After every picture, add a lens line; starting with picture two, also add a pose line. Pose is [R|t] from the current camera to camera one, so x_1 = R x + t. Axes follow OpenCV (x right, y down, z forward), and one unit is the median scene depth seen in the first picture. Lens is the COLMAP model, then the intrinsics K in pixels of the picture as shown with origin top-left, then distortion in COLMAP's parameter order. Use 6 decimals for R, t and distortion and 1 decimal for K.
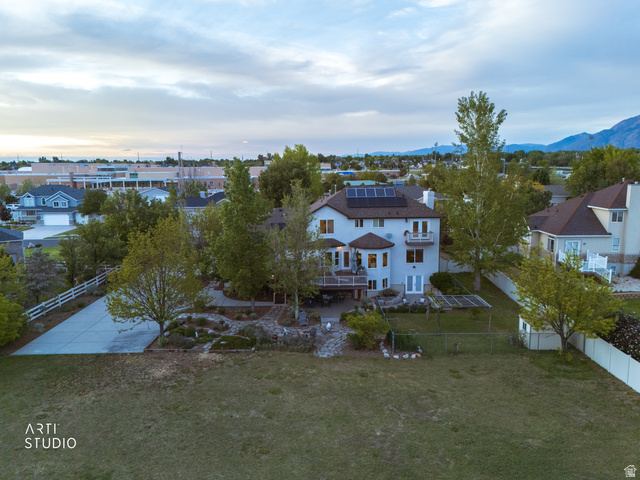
lens RADIAL K [[471.8, 0, 322.7], [0, 471.8, 241.5], [0, 0, 1]] dist [0.068481, -0.065849]
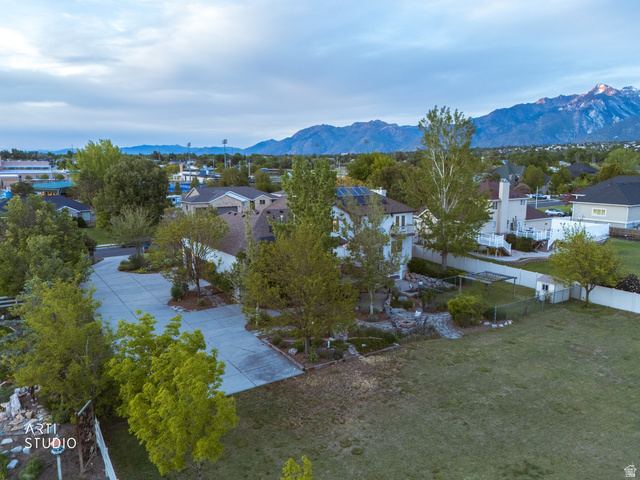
lens RADIAL K [[471.8, 0, 322.7], [0, 471.8, 241.5], [0, 0, 1]] dist [0.068481, -0.065849]
pose [[0.825992, -0.079124, 0.558101, -0.546918], [0.080071, 0.996529, 0.022775, -0.020481], [-0.557966, 0.025876, 0.829460, 0.154366]]
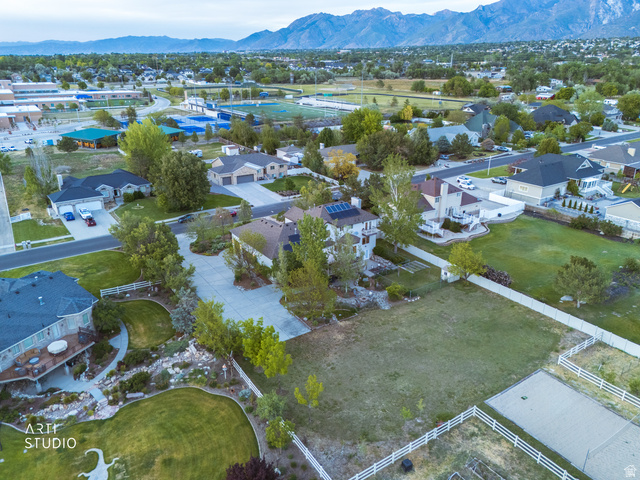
lens RADIAL K [[471.8, 0, 322.7], [0, 471.8, 241.5], [0, 0, 1]] dist [0.068481, -0.065849]
pose [[0.823949, -0.194673, 0.532175, -0.859253], [0.081235, 0.970016, 0.229064, -0.373571], [-0.560811, -0.145506, 0.815058, -0.366302]]
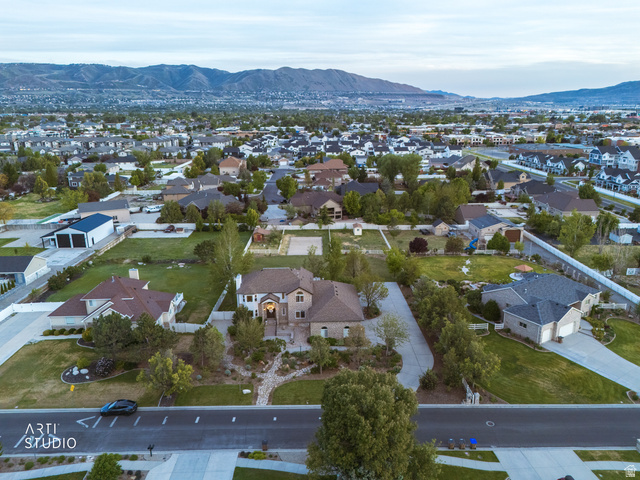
lens RADIAL K [[471.8, 0, 322.7], [0, 471.8, 241.5], [0, 0, 1]] dist [0.068481, -0.065849]
pose [[-0.999356, 0.027436, -0.023135, -0.037782], [0.015170, 0.907159, 0.420515, -0.964281], [0.032525, 0.419893, -0.906990, 2.603090]]
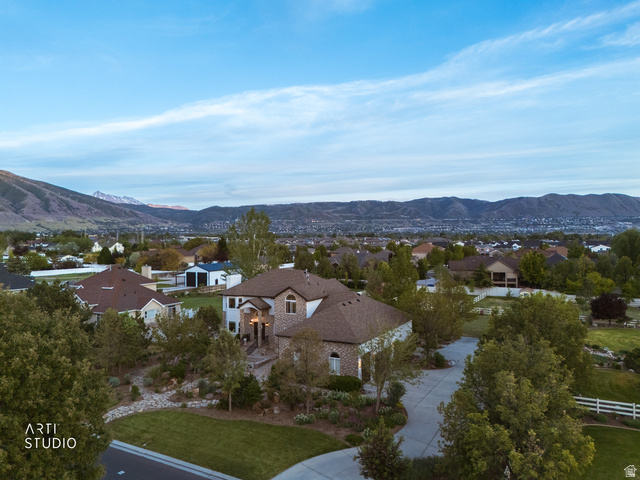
lens RADIAL K [[470.5, 0, 321.9], [0, 470.5, 235.4], [0, 0, 1]] dist [0.072031, -0.069709]
pose [[-0.878321, 0.020987, 0.477610, -0.560777], [0.092151, 0.987733, 0.126061, -0.349451], [-0.469105, 0.154734, -0.869481, 2.008174]]
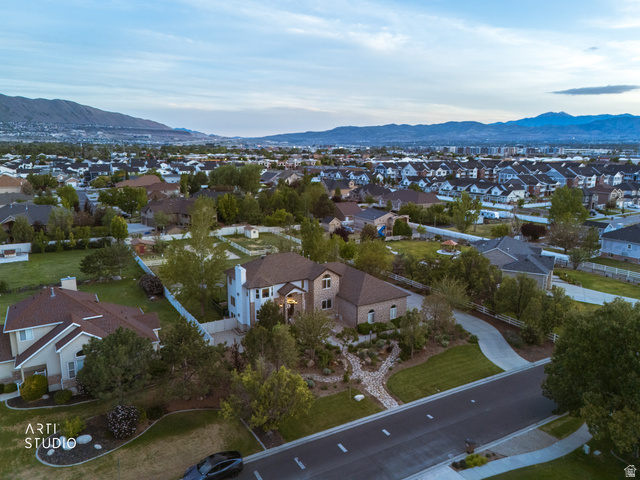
lens RADIAL K [[471.8, 0, 322.7], [0, 471.8, 241.5], [0, 0, 1]] dist [0.068481, -0.065849]
pose [[-0.857644, 0.111627, -0.501983, 0.688070], [-0.074479, 0.938901, 0.336033, -0.631161], [0.508822, 0.325584, -0.796929, 2.178513]]
